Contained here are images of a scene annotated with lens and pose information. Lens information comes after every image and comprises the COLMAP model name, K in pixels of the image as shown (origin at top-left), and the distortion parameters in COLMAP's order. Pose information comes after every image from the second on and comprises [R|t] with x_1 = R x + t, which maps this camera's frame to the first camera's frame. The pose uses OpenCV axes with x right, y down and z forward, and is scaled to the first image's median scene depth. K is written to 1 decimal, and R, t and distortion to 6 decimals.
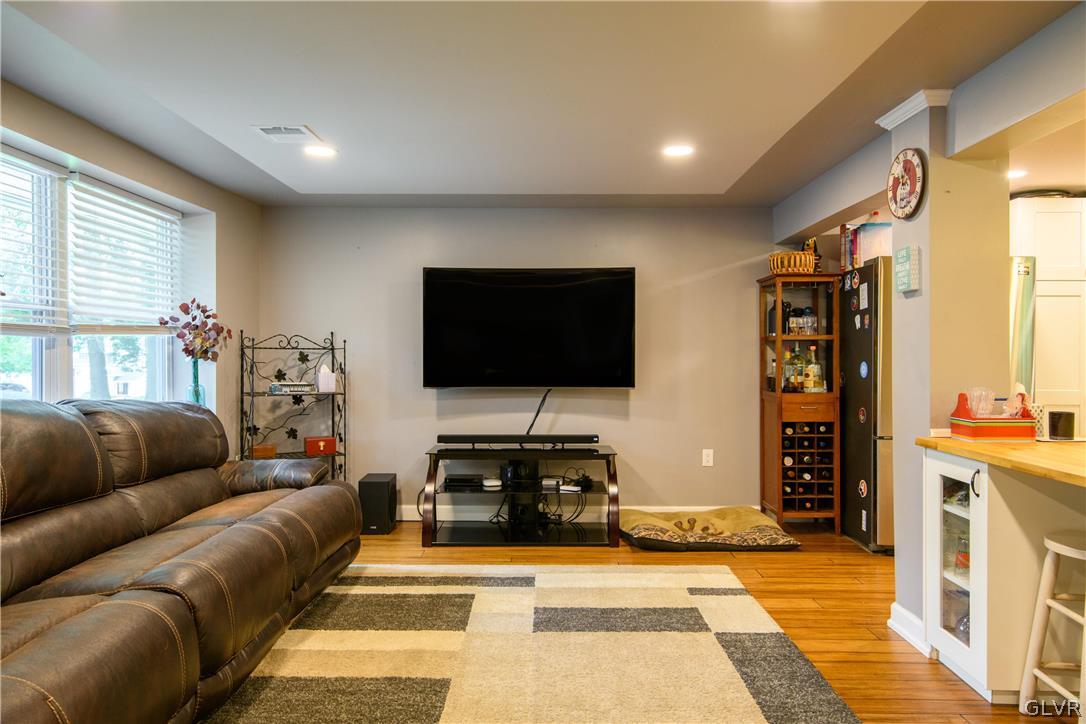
lens RADIAL K [[720.4, 0, 543.0], [0, 720.4, 362.0], [0, 0, 1]] dist [0.035838, -0.000220]
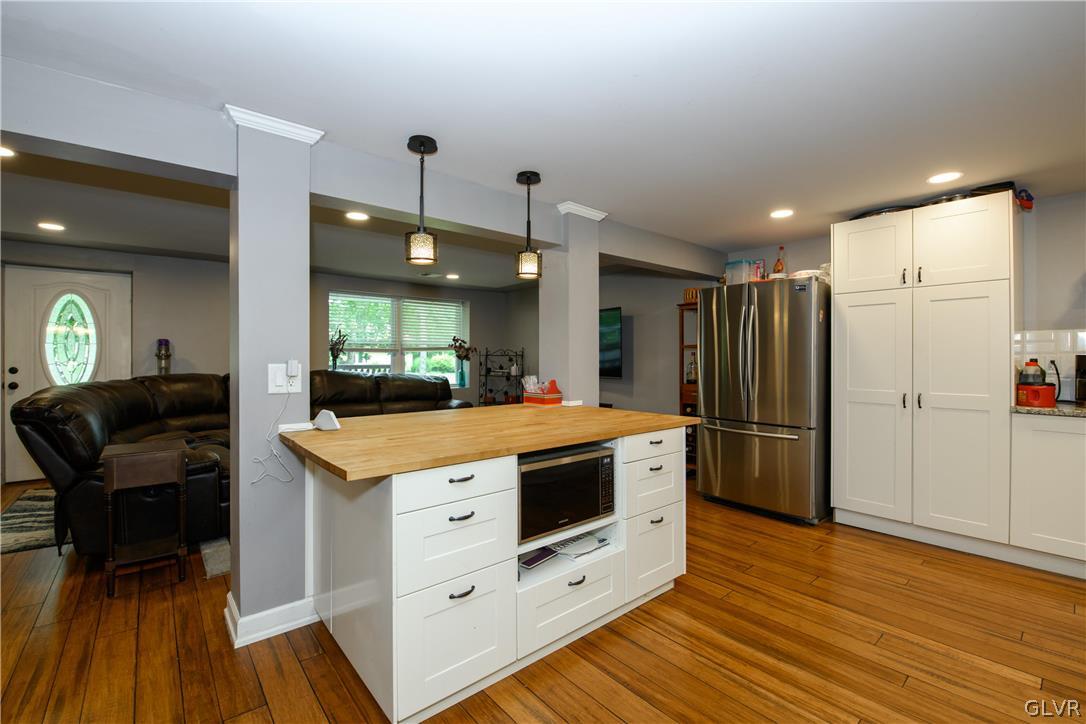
lens RADIAL K [[466.3, 0, 540.7], [0, 466.3, 358.4], [0, 0, 1]] dist [-0.013147, -0.000896]
pose [[0.648008, -0.000331, -0.761634, 0.950404], [-0.008129, 0.999940, -0.007351, 0.000127], [0.761590, 0.010955, 0.647966, 0.167056]]
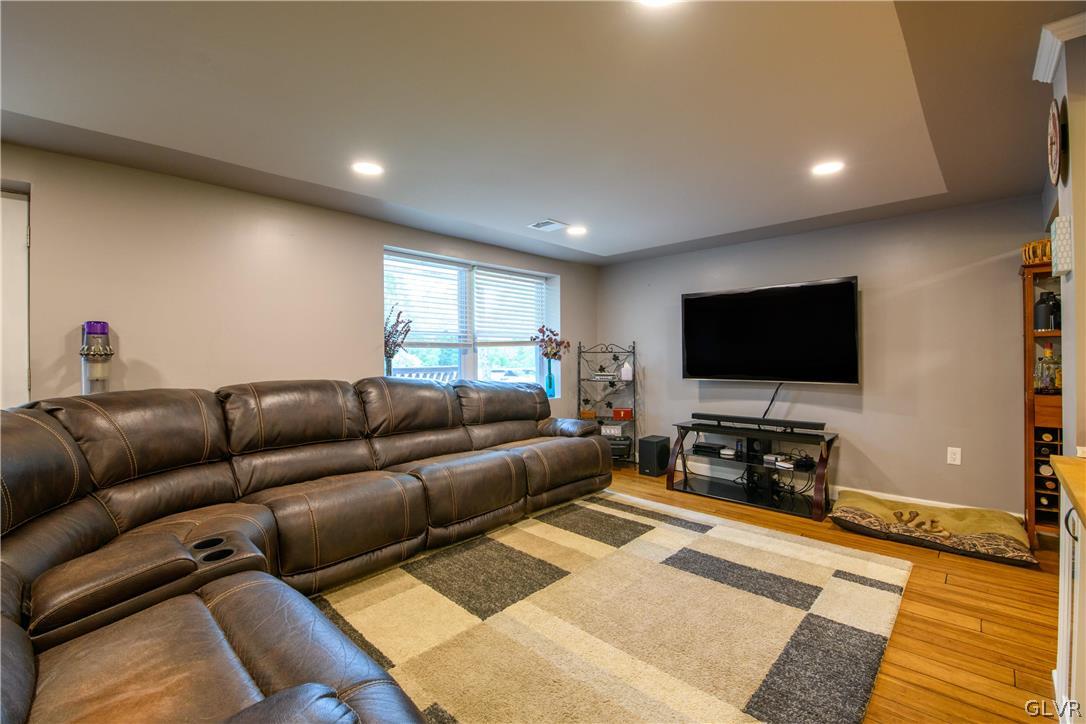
lens RADIAL K [[466.3, 0, 540.7], [0, 466.3, 358.4], [0, 0, 1]] dist [-0.013147, -0.000896]
pose [[0.723345, -0.003093, -0.690480, 0.302351], [-0.000382, 0.999988, -0.004880, -0.000070], [0.690487, 0.003794, 0.723335, 0.163278]]
